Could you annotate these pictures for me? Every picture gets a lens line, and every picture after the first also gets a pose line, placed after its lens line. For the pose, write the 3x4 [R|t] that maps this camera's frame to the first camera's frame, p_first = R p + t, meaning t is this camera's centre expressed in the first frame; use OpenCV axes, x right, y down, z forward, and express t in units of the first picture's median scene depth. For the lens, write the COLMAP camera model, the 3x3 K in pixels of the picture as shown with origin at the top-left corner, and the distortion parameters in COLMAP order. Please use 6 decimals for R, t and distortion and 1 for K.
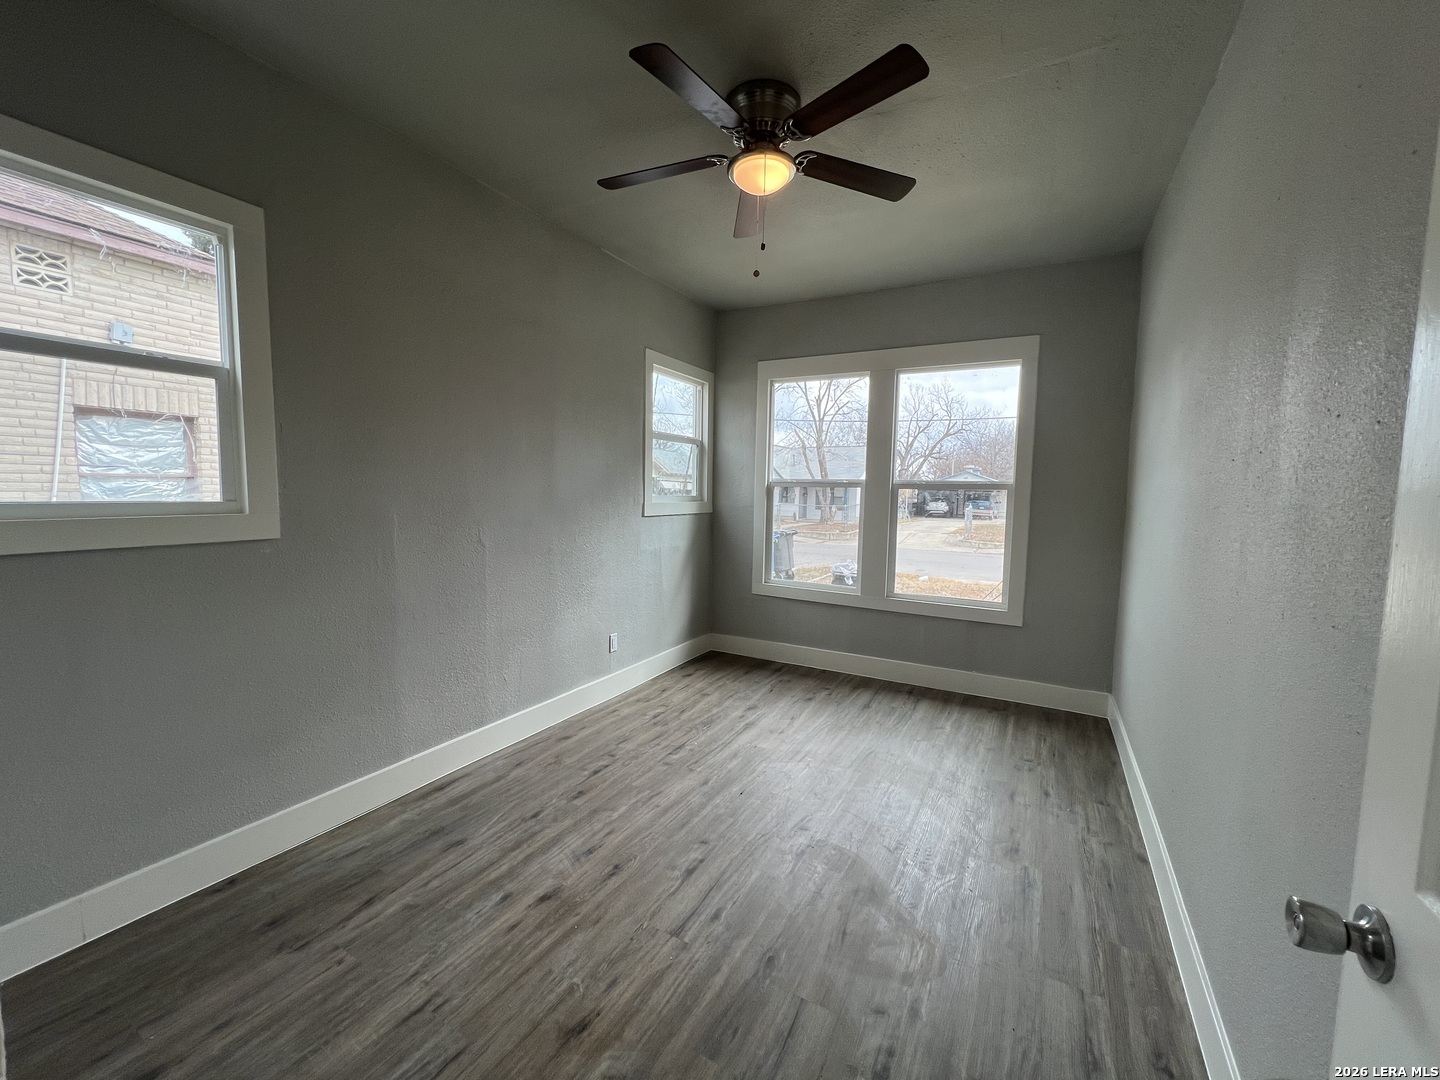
lens RADIAL K [[575.8, 0, 717.6], [0, 575.8, 532.8], [0, 0, 1]] dist [-0.000358, 0.000388]
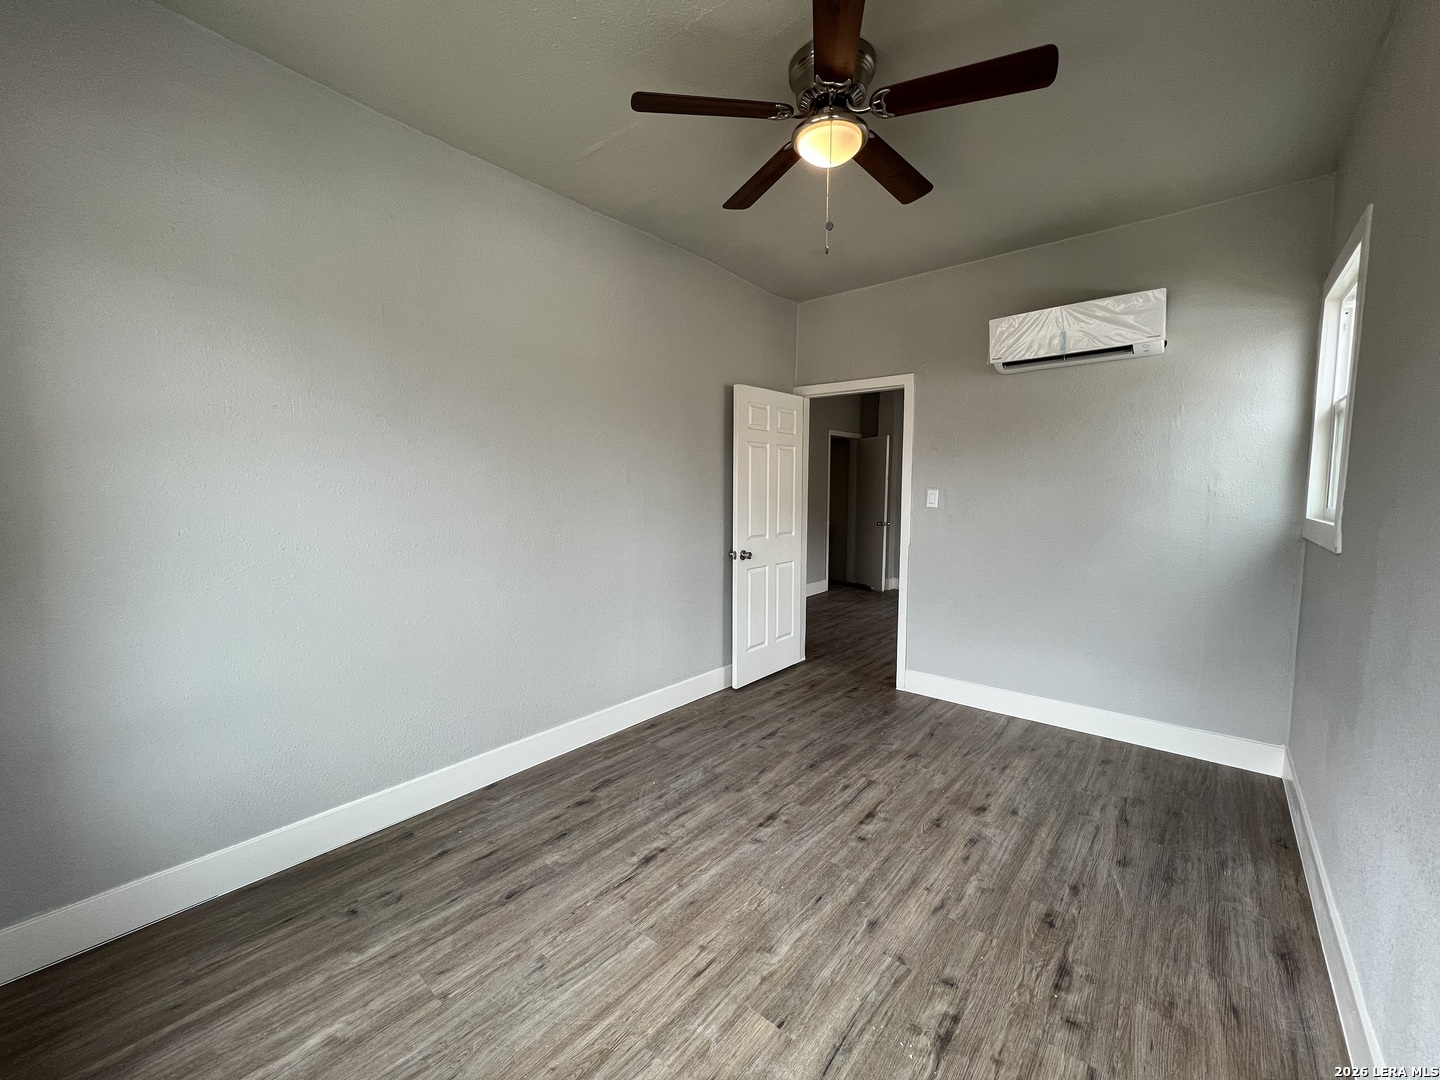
lens RADIAL K [[575.8, 0, 717.6], [0, 575.8, 532.8], [0, 0, 1]] dist [-0.000358, 0.000388]
pose [[-0.982932, -0.036094, 0.180396, 0.063784], [-0.006900, 0.987108, 0.159905, -0.159365], [-0.183842, 0.155931, -0.970509, 1.986572]]
